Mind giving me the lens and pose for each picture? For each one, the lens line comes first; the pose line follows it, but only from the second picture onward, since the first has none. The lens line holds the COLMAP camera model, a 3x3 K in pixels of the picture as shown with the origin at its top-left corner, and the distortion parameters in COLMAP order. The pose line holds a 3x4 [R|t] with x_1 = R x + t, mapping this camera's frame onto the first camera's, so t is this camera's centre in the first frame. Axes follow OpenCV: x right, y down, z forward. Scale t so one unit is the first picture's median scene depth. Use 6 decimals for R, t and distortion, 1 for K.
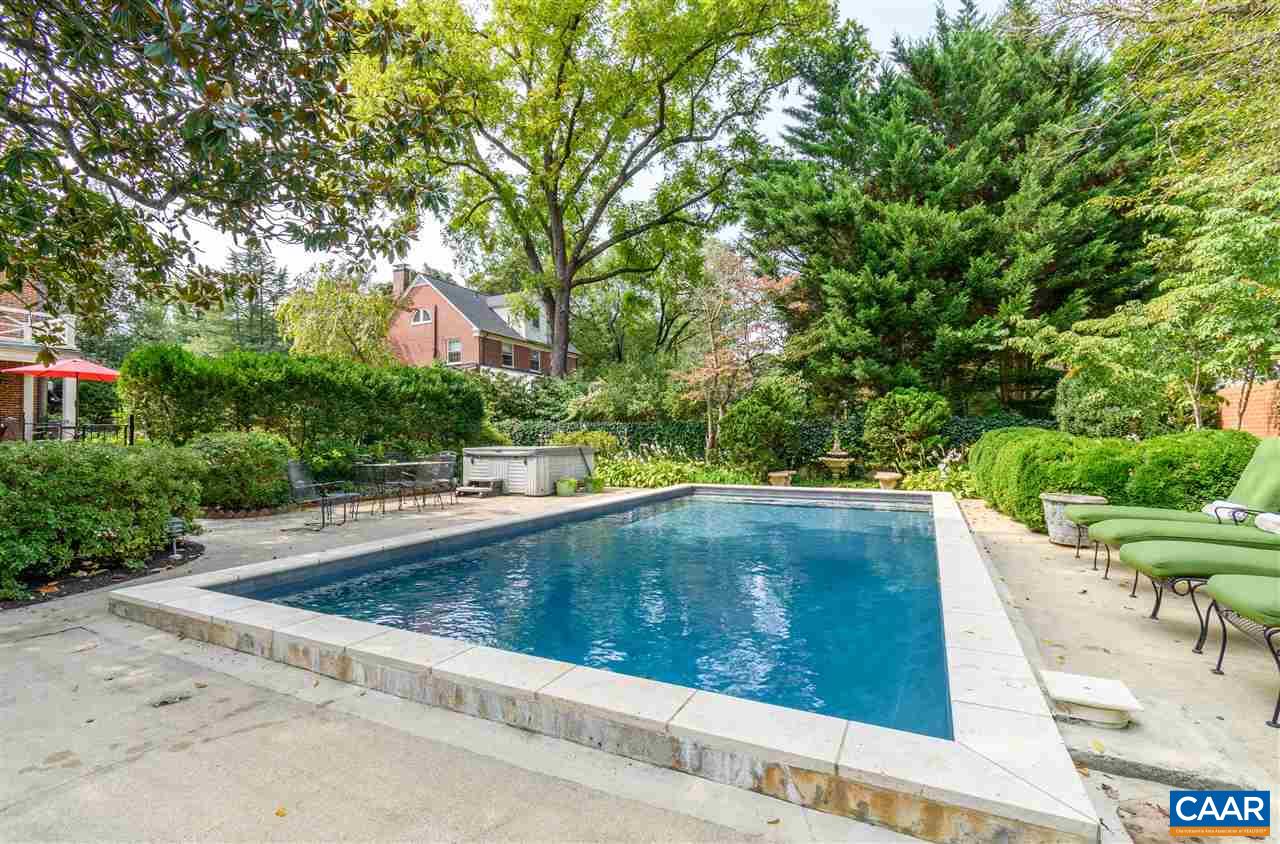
lens RADIAL K [[581.4, 0, 642.0], [0, 581.4, 428.7], [0, 0, 1]] dist [0.009278, -0.000386]
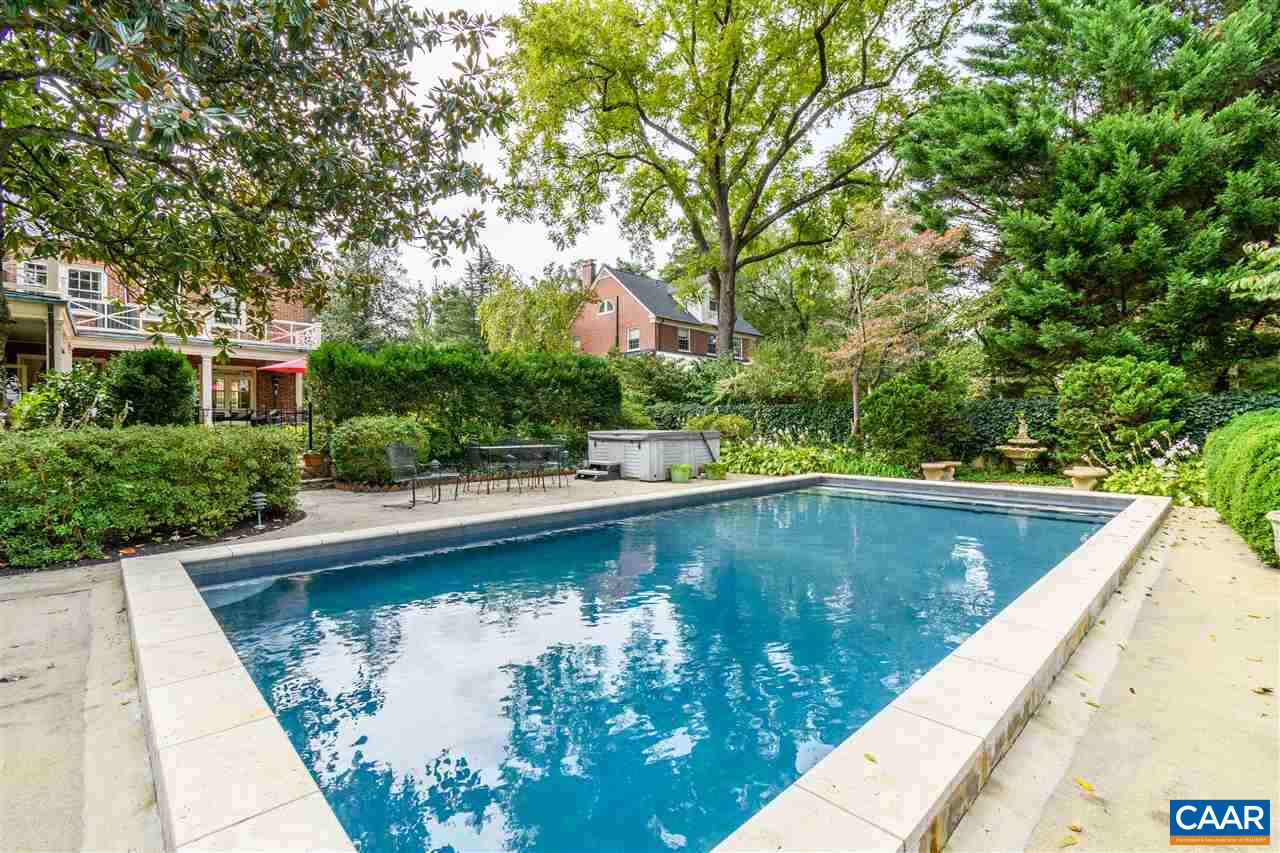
lens RADIAL K [[572.6, 0, 639.7], [0, 572.6, 424.8], [0, 0, 1]] dist [0.002833, -0.001613]
pose [[0.942191, 0.003819, -0.335056, 0.103769], [0.004231, 0.999720, 0.023291, -0.001310], [0.335051, -0.023363, 0.941910, 0.073650]]
